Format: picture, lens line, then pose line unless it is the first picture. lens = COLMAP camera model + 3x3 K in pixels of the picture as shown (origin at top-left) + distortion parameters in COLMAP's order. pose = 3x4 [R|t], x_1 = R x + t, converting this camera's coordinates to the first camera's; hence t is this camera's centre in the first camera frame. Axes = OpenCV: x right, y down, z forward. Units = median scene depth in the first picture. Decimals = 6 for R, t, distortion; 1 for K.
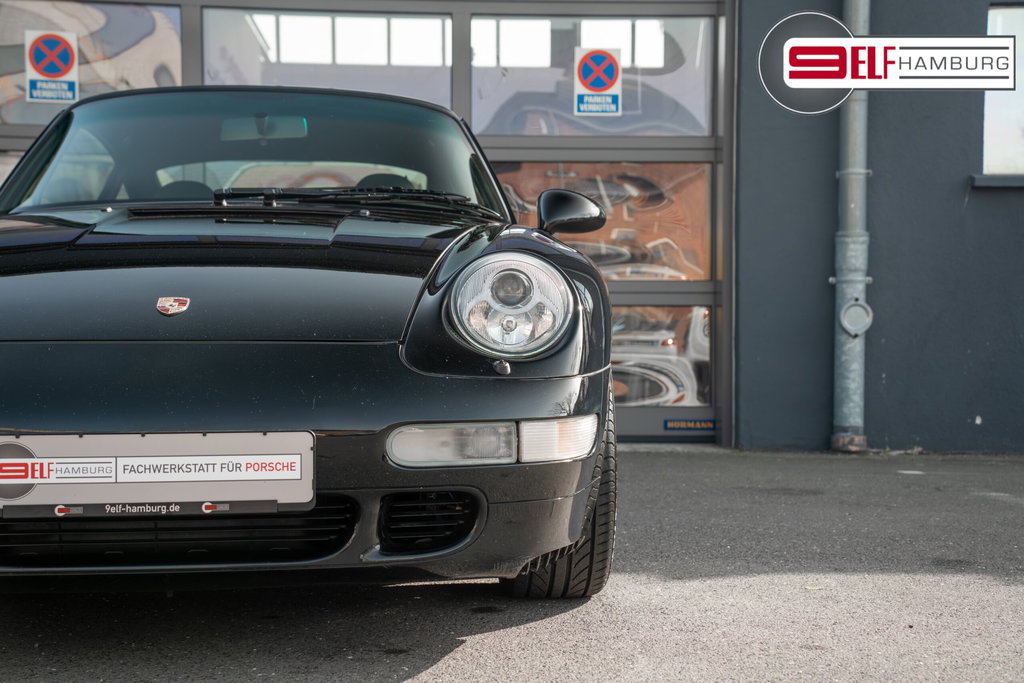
lens RADIAL K [[1423.1, 0, 518.7], [0, 1423.1, 360.4], [0, 0, 1]] dist [0.261520, -0.020769]
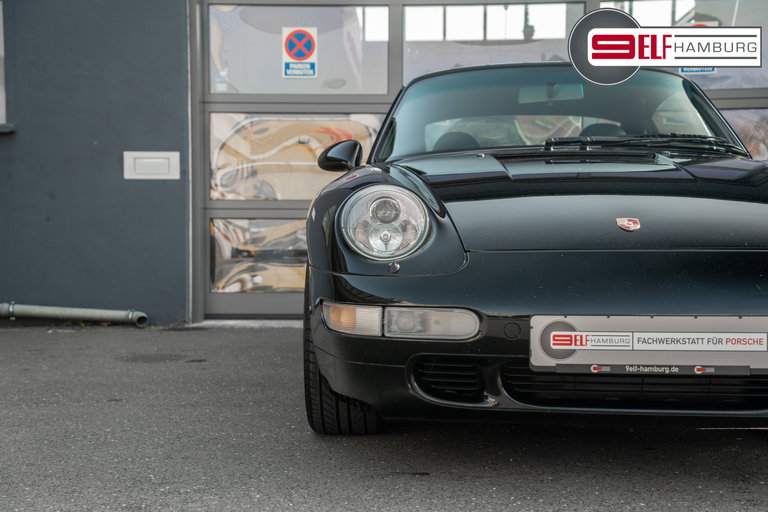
lens RADIAL K [[1067.3, 0, 389.0], [0, 1067.3, 270.2], [0, 0, 1]] dist [0.261520, -0.020769]
pose [[0.997180, 0.001737, -0.075022, -0.161211], [-0.001069, 0.999959, 0.008944, -0.001029], [0.075034, -0.008838, 0.997142, -0.024646]]
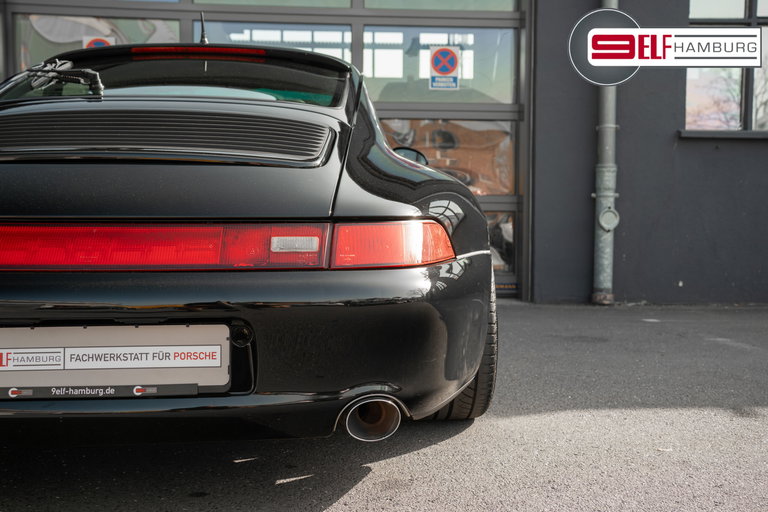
lens RADIAL K [[781.2, 0, 382.2], [0, 781.2, 273.0], [0, 0, 1]] dist [-0.001304, 0.015222]
pose [[0.999986, 0.002380, -0.004754, -0.008872], [-0.002182, 0.999142, 0.041363, -0.005780], [0.004849, -0.041353, 0.999133, 0.147745]]
